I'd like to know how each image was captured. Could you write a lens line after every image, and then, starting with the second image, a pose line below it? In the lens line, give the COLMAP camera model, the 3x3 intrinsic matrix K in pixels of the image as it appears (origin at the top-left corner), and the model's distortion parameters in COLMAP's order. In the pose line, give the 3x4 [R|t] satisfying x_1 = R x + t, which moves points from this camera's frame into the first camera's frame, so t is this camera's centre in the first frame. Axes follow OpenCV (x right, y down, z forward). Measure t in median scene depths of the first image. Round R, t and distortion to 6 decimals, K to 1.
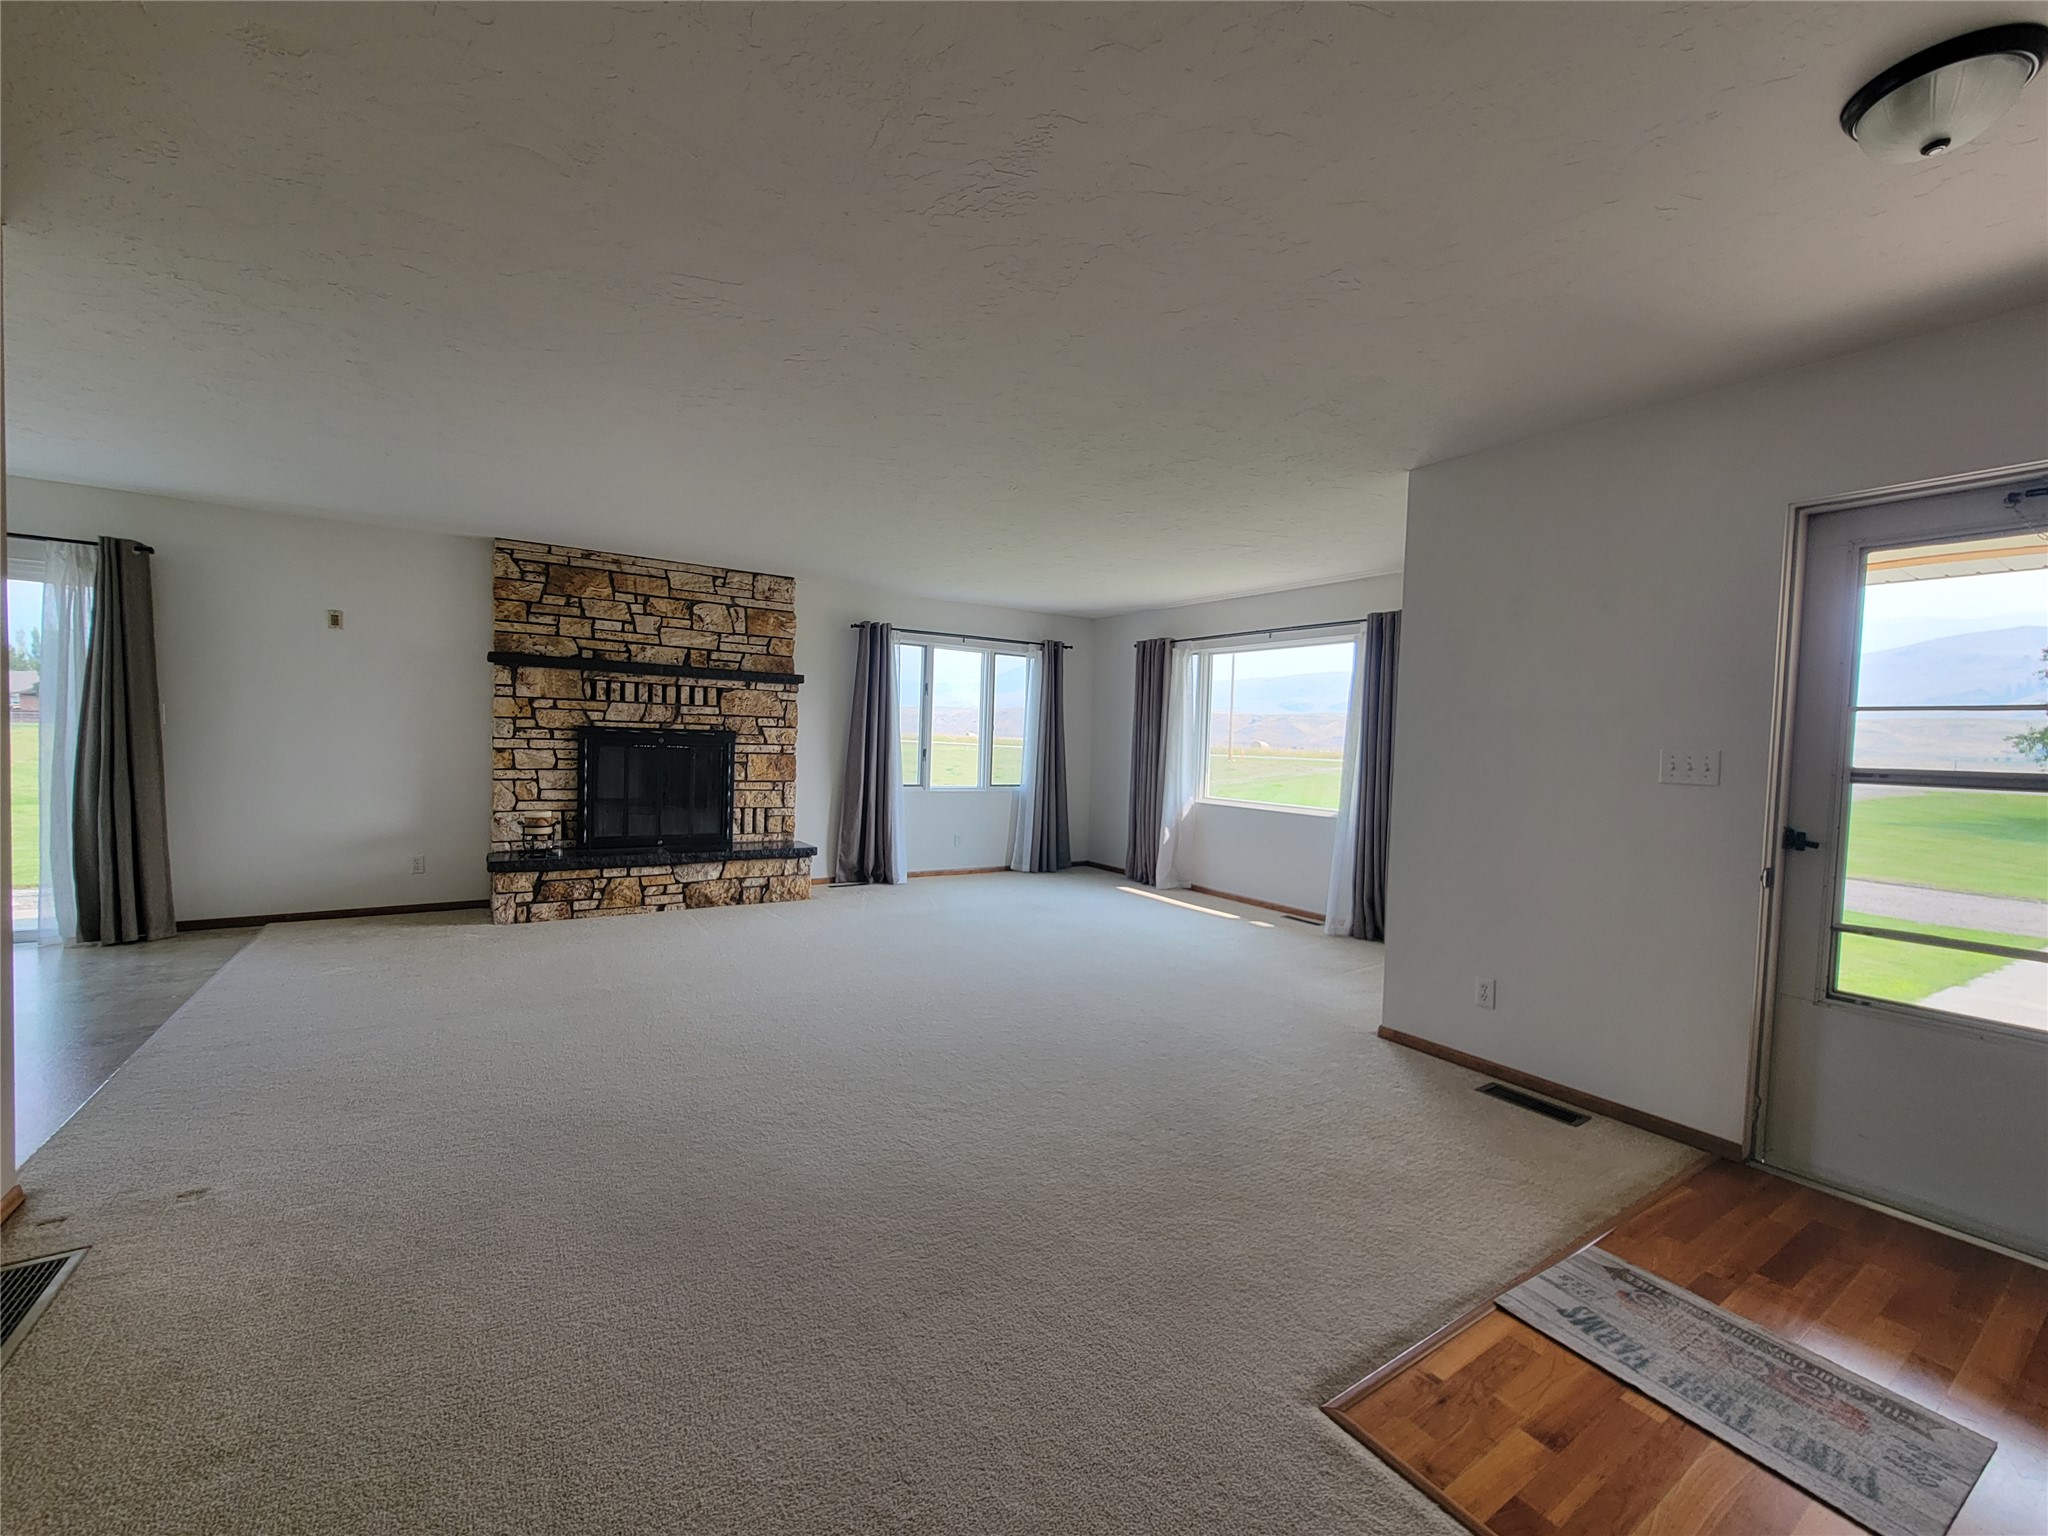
lens RADIAL K [[844.8, 0, 1062.6], [0, 844.8, 764.2], [0, 0, 1]] dist [0.003140, 0.000461]
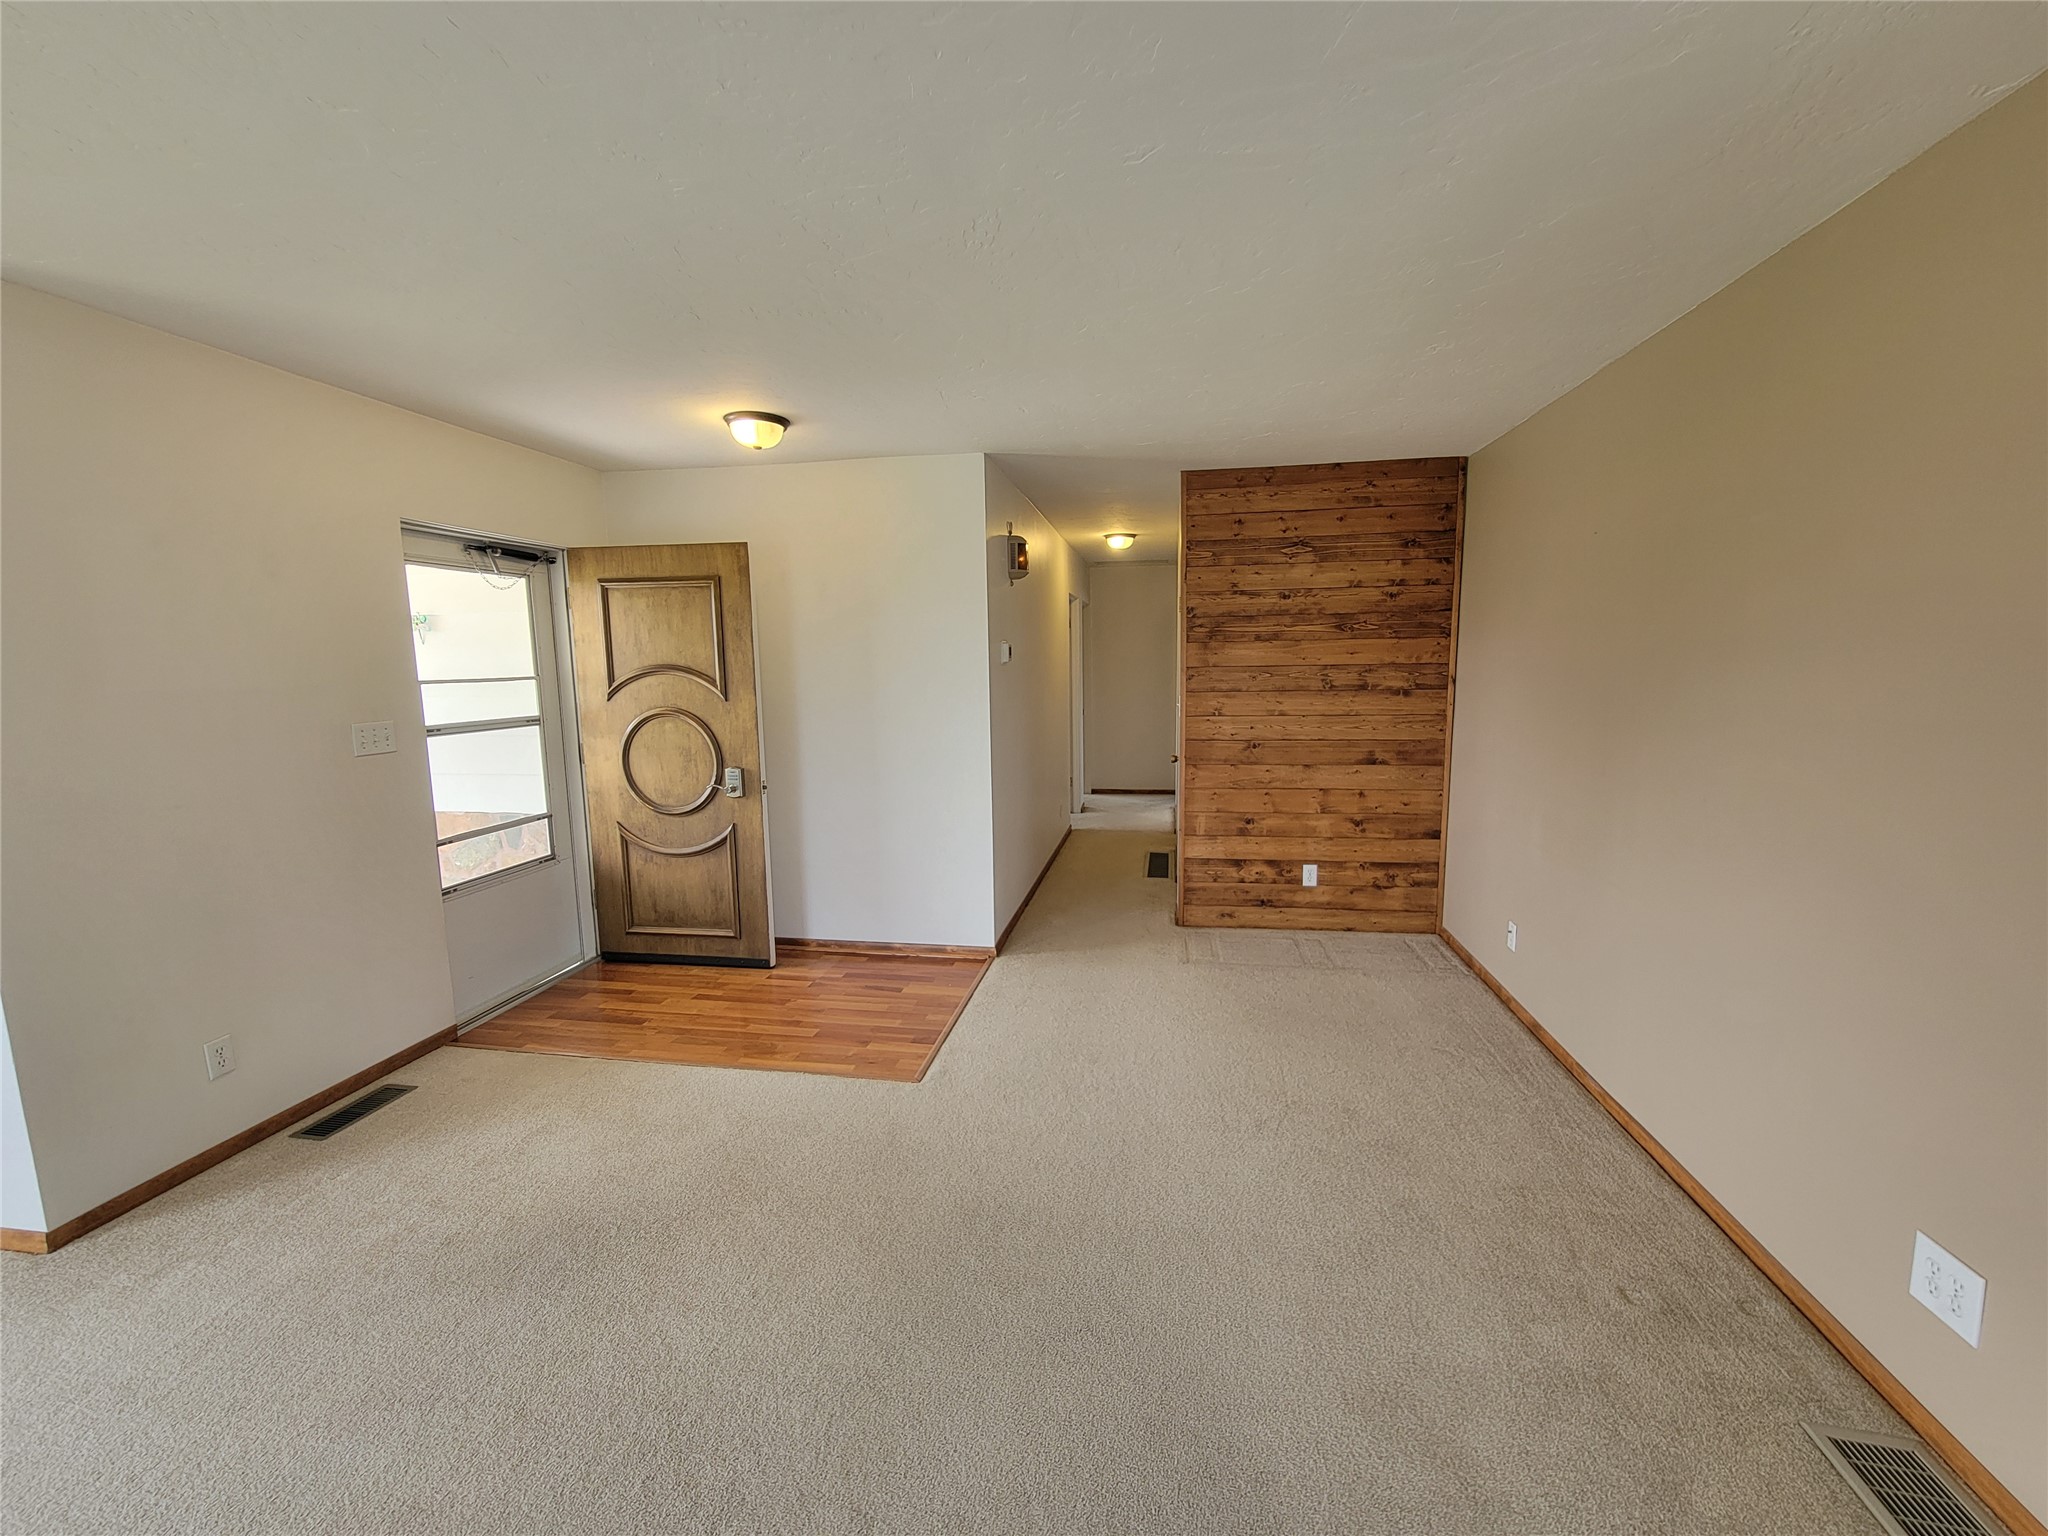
lens RADIAL K [[844.8, 0, 1050.1], [0, 844.8, 777.3], [0, 0, 1]] dist [0.003140, 0.000461]
pose [[-0.719905, -0.116975, 0.684144, -0.310100], [0.013236, 0.983203, 0.182035, -0.063920], [-0.693946, 0.140104, -0.706265, 0.554245]]
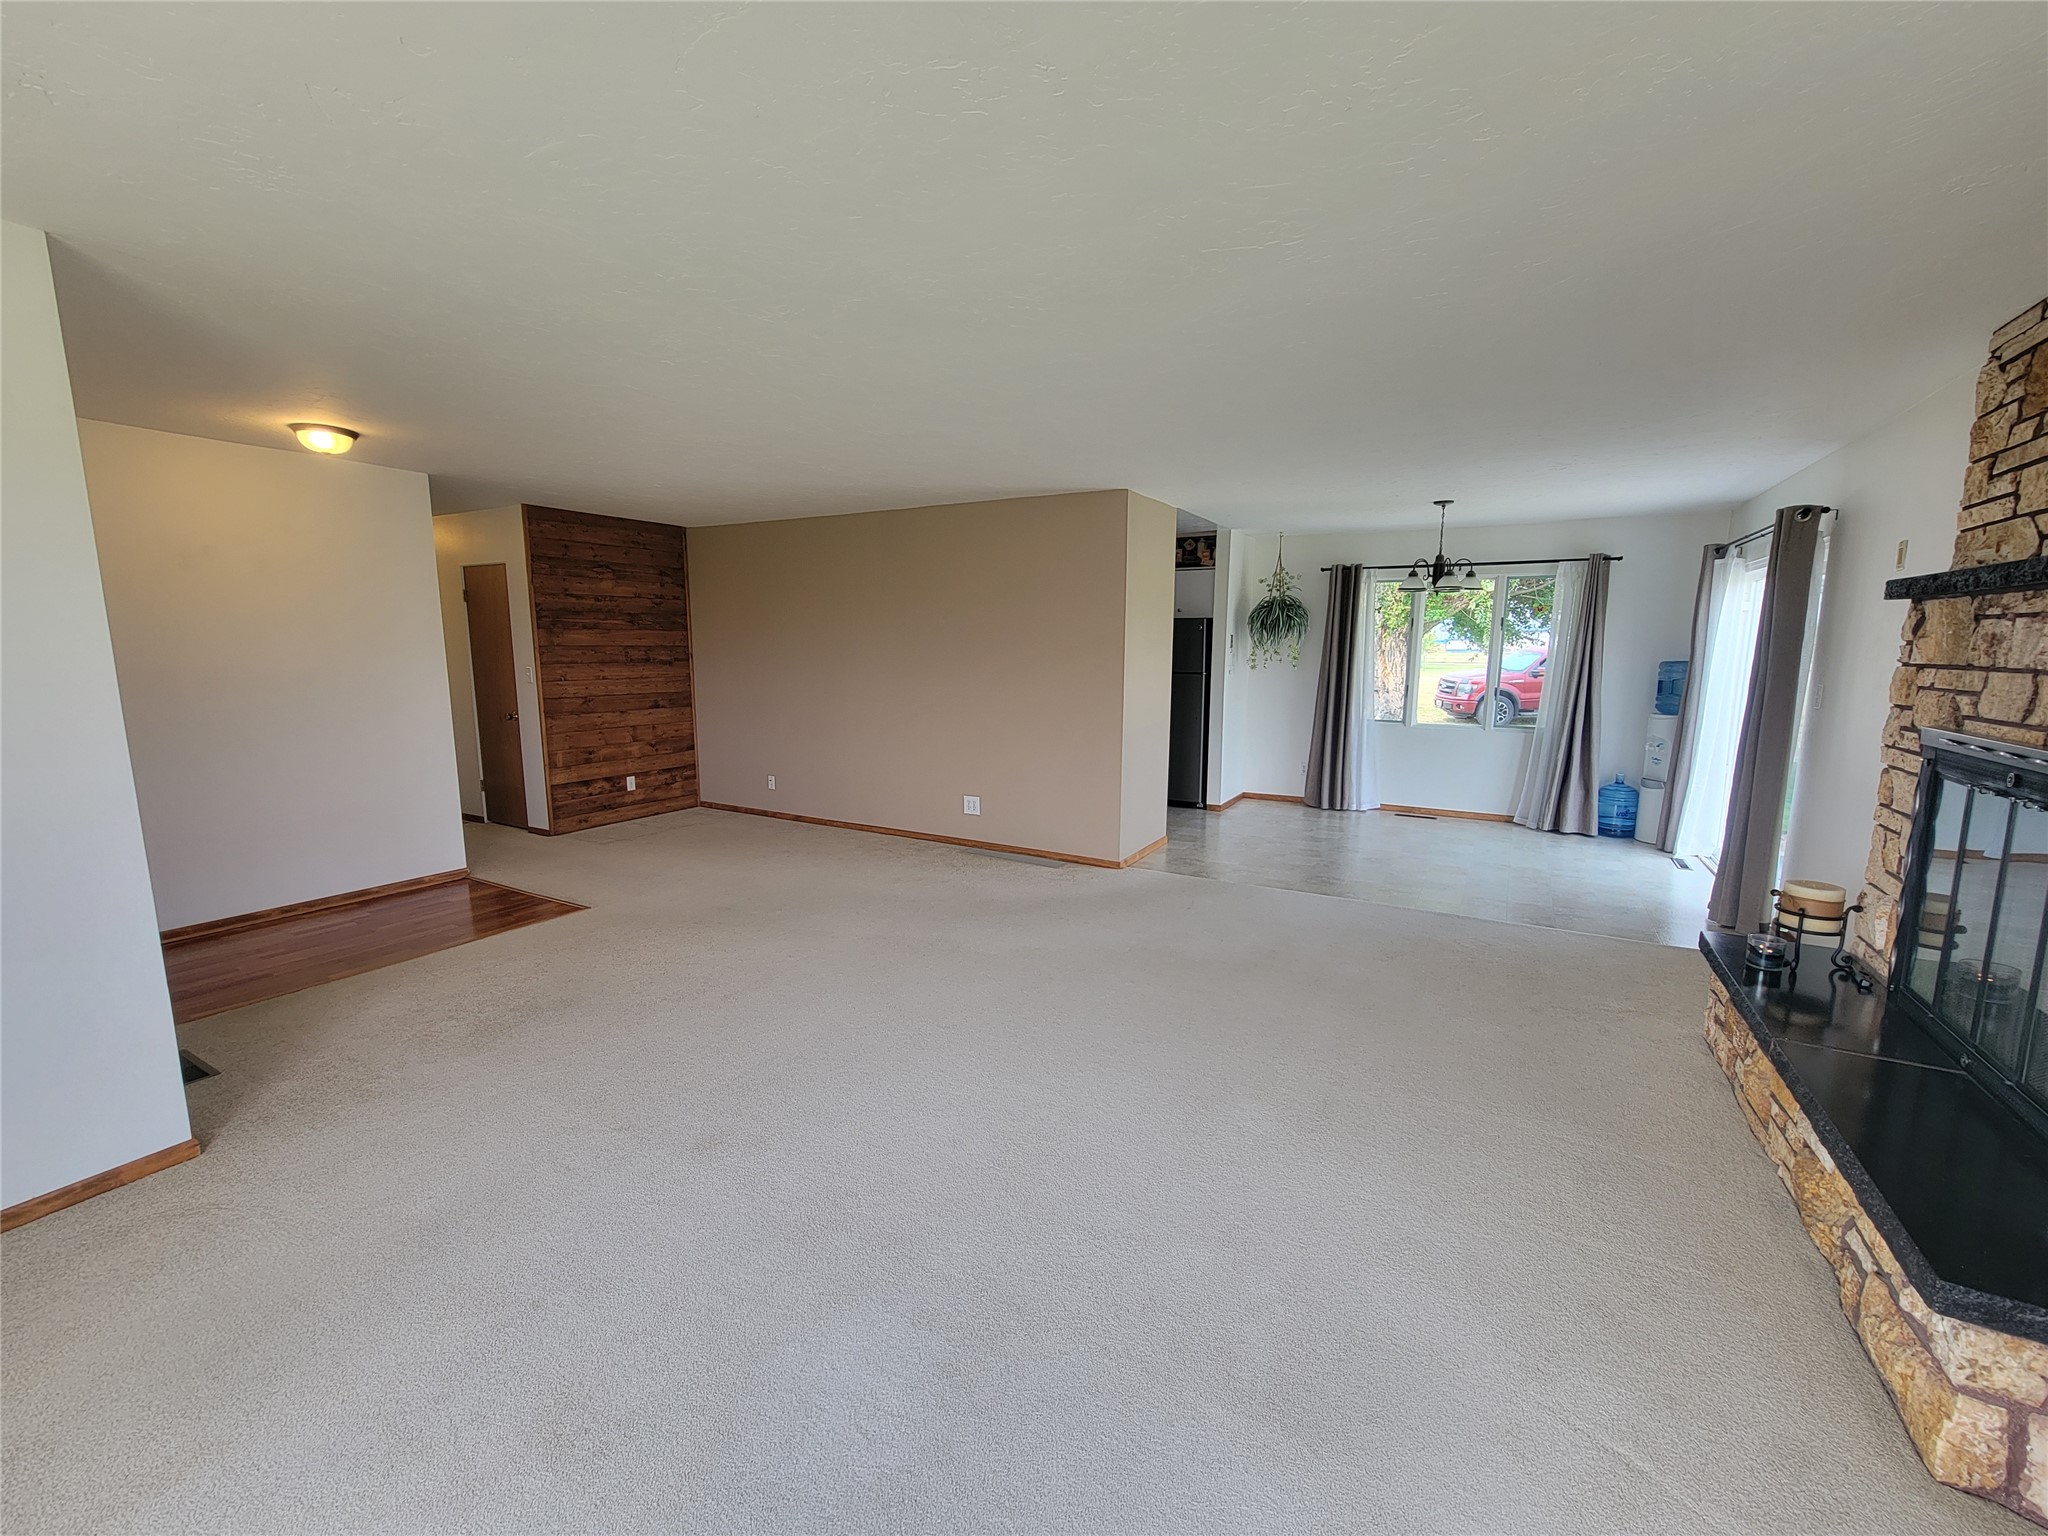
lens RADIAL K [[844.8, 0, 1007.4], [0, 844.8, 769.7], [0, 0, 1]] dist [0.003140, 0.000461]
pose [[-0.908738, 0.025610, -0.416580, 0.041240], [-0.046667, 0.985622, 0.162393, -0.067756], [0.414749, 0.167014, -0.894477, 1.117090]]
